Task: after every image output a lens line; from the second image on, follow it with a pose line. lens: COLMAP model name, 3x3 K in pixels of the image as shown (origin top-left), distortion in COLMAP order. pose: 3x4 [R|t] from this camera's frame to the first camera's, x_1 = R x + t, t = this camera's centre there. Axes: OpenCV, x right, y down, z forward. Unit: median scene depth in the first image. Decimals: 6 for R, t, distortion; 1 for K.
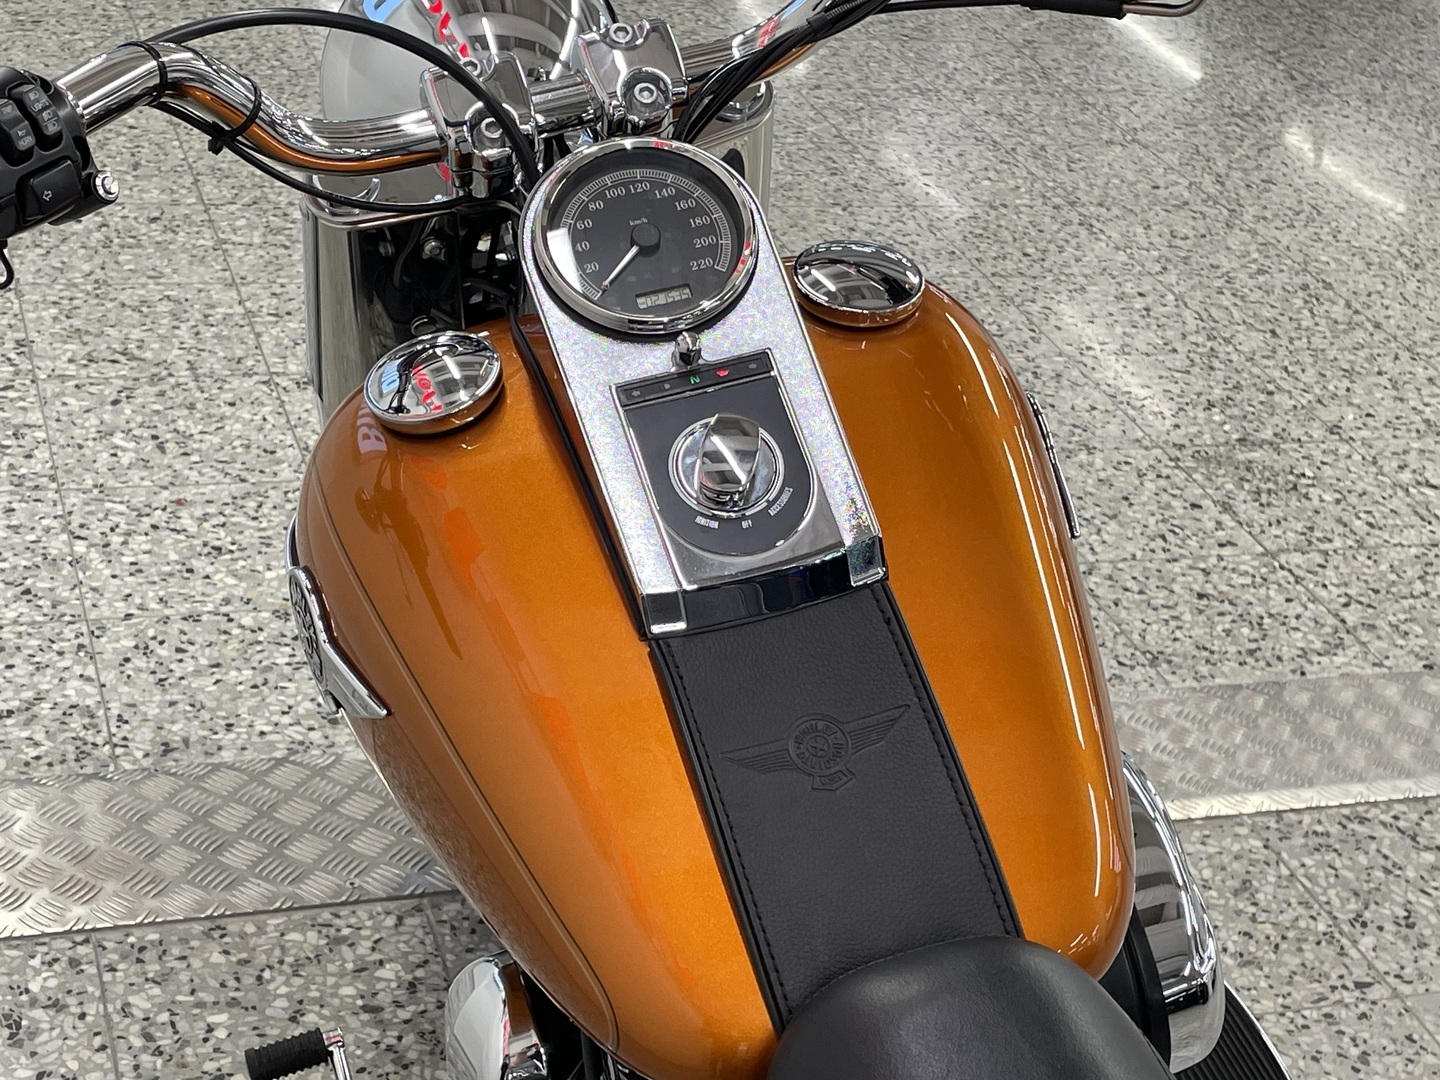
lens RADIAL K [[2341.8, 0, 713.8], [0, 2341.8, 542.8], [0, 0, 1]] dist [0.024317, 0.000000]
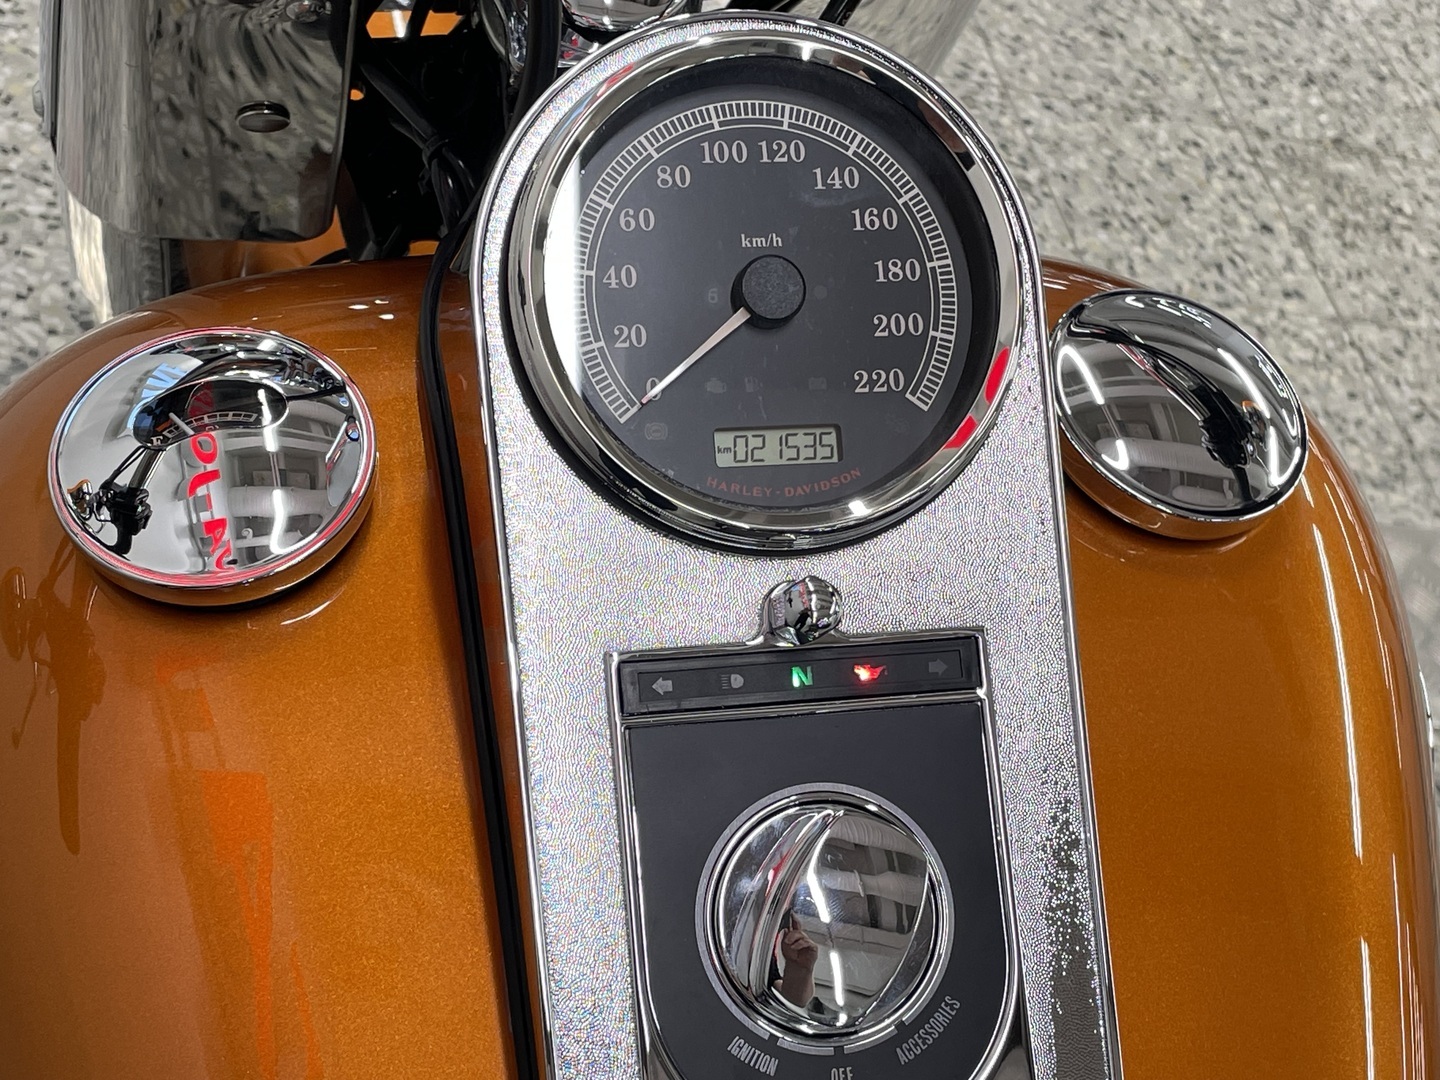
lens RADIAL K [[2341.8, 0, 723.3], [0, 2341.8, 535.0], [0, 0, 1]] dist [0.024317, 0.000000]
pose [[0.966795, 0.232239, 0.106643, -0.029498], [-0.252598, 0.931712, 0.260974, -0.080531], [-0.038753, -0.279246, 0.959437, 0.234651]]
